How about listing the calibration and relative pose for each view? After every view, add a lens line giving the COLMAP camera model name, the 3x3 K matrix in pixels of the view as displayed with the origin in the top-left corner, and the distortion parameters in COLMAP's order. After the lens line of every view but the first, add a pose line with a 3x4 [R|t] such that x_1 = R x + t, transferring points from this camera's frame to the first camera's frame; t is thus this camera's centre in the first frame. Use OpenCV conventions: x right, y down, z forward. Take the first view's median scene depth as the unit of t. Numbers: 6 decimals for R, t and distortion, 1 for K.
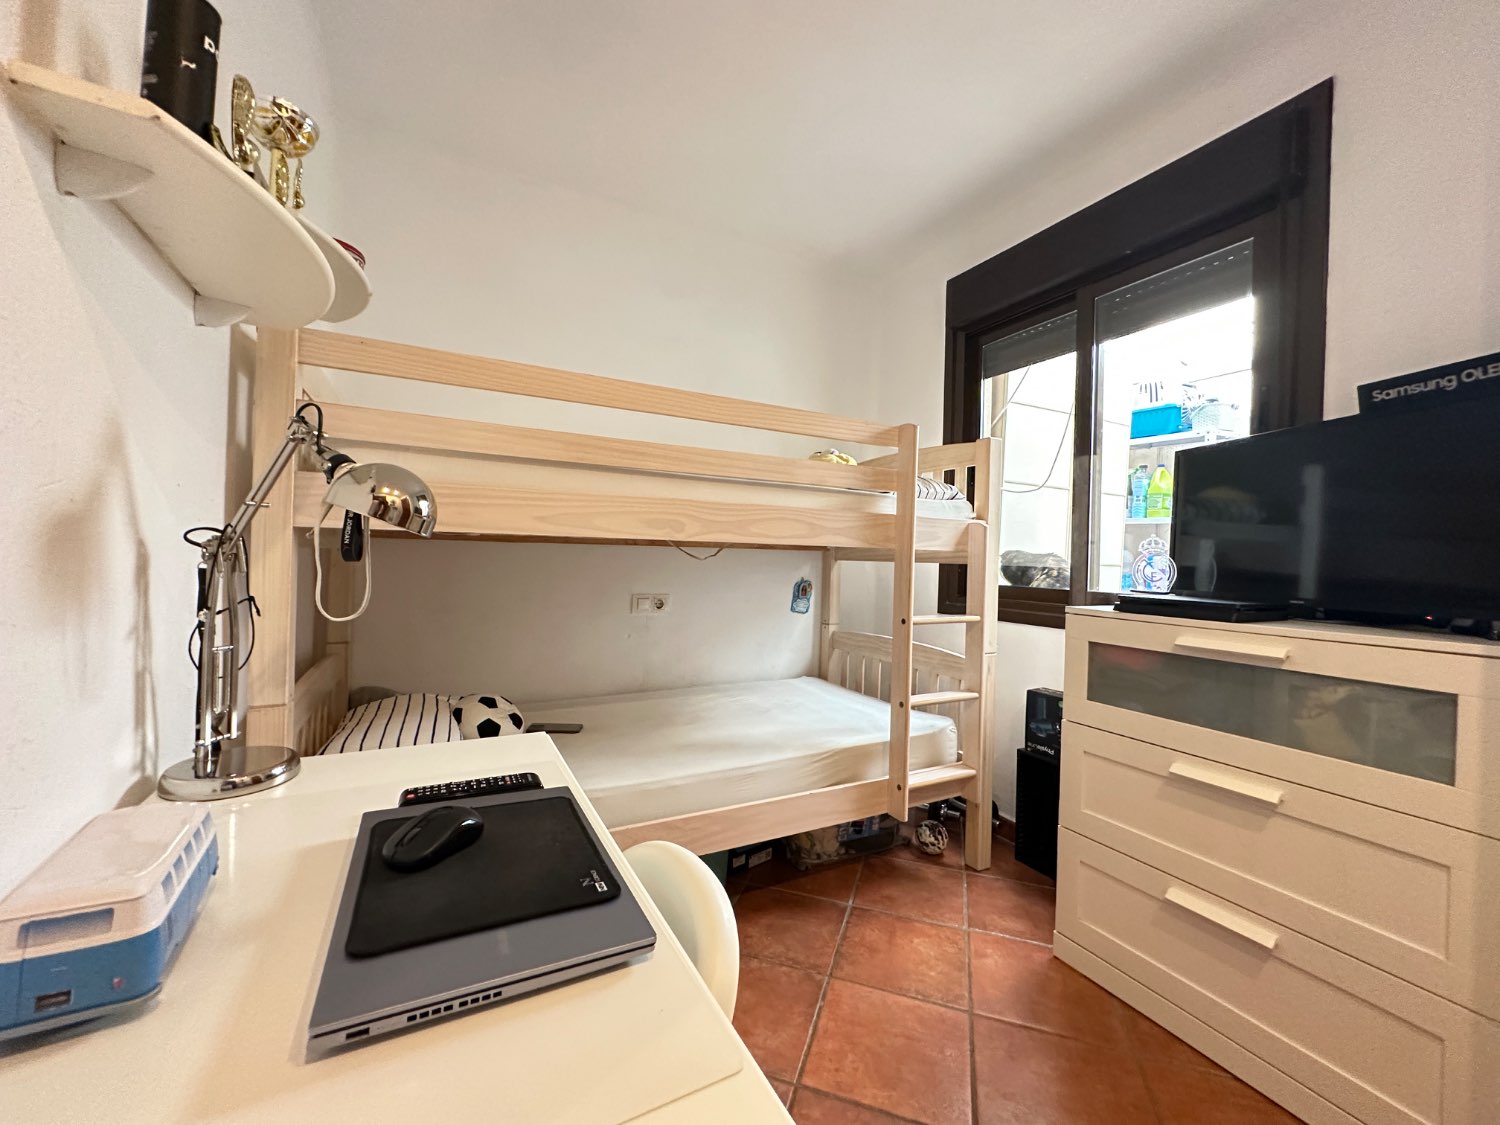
lens RADIAL K [[602.2, 0, 724.5], [0, 602.2, 566.6], [0, 0, 1]] dist [-0.004080, 0.001160]
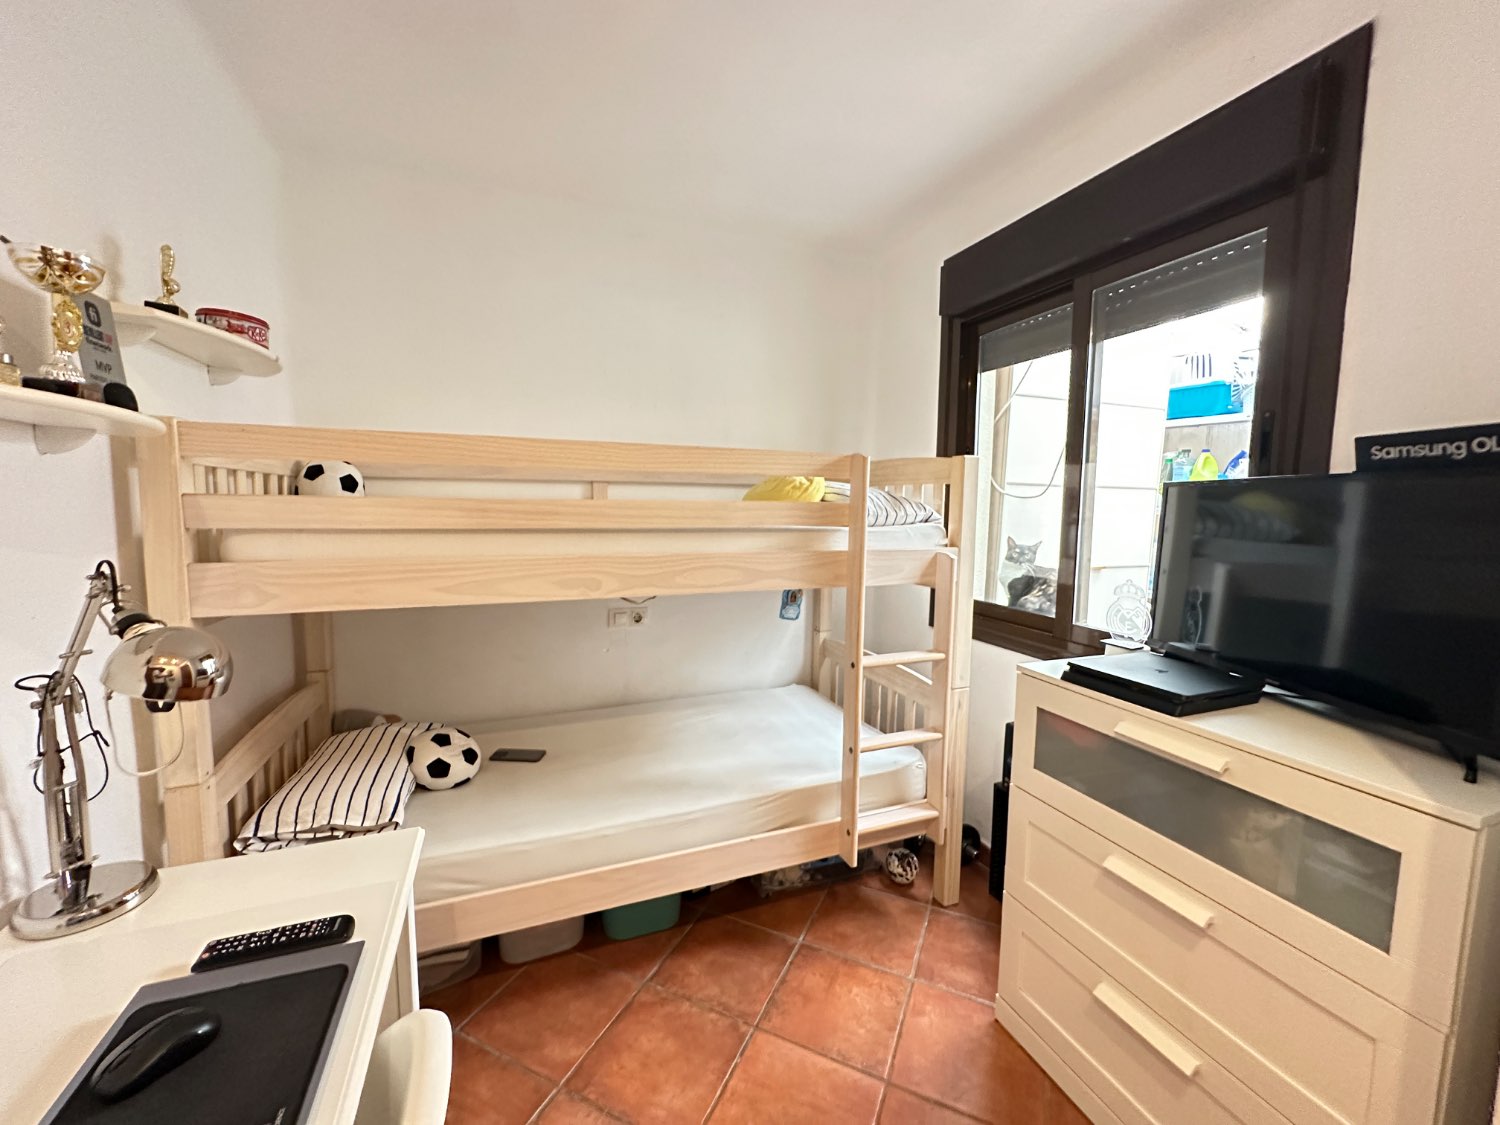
lens RADIAL K [[602.2, 0, 725.9], [0, 602.2, 566.2], [0, 0, 1]] dist [-0.004080, 0.001160]
pose [[0.994222, -0.006735, -0.107131, 0.214731], [0.016174, 0.996035, 0.087478, -0.160841], [0.106117, -0.088706, 0.990389, 0.057974]]
